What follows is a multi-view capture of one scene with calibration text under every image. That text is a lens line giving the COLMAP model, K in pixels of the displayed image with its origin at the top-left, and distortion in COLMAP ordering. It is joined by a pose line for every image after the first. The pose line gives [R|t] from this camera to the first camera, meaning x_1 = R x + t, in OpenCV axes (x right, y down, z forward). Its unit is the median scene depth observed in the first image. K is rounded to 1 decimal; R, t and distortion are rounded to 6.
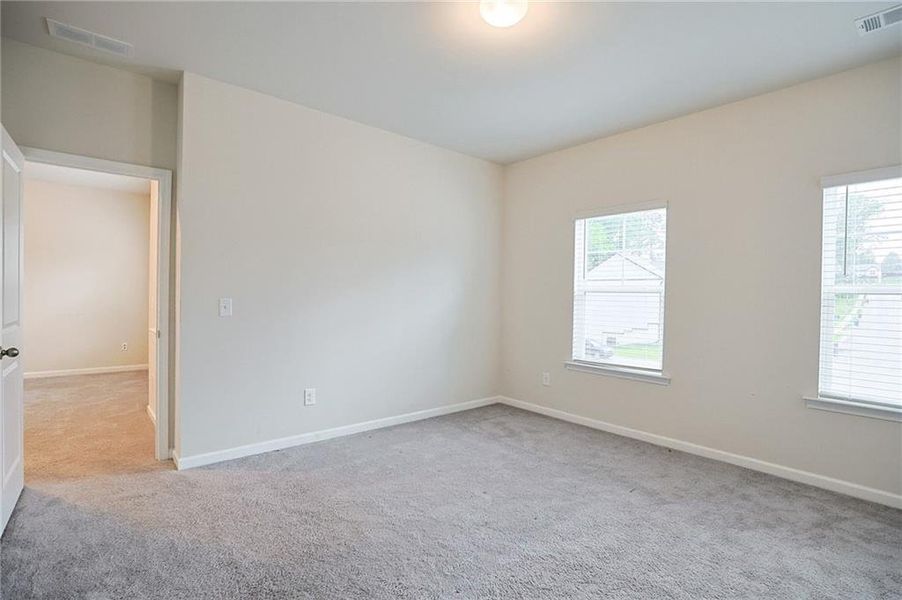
lens RADIAL K [[435.7, 0, 458.1], [0, 435.7, 301.1], [0, 0, 1]] dist [-0.052992, 0.017460]
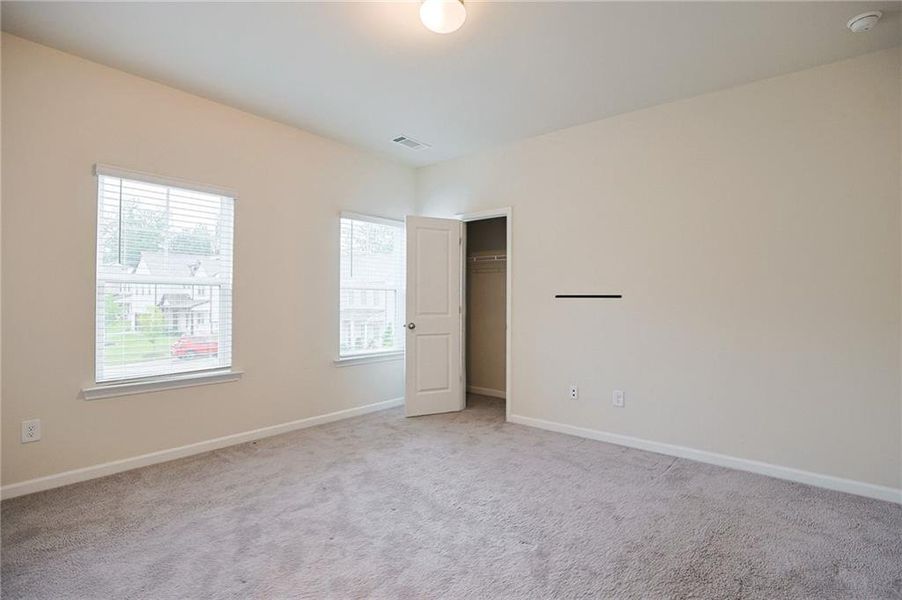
lens RADIAL K [[436.2, 0, 462.3], [0, 436.2, 294.2], [0, 0, 1]] dist [-0.052374, 0.017826]
pose [[-0.172702, -0.013778, 0.984878, -0.685475], [-0.004889, 0.999902, 0.013130, -0.020434], [-0.984962, -0.002548, -0.172752, 0.807299]]
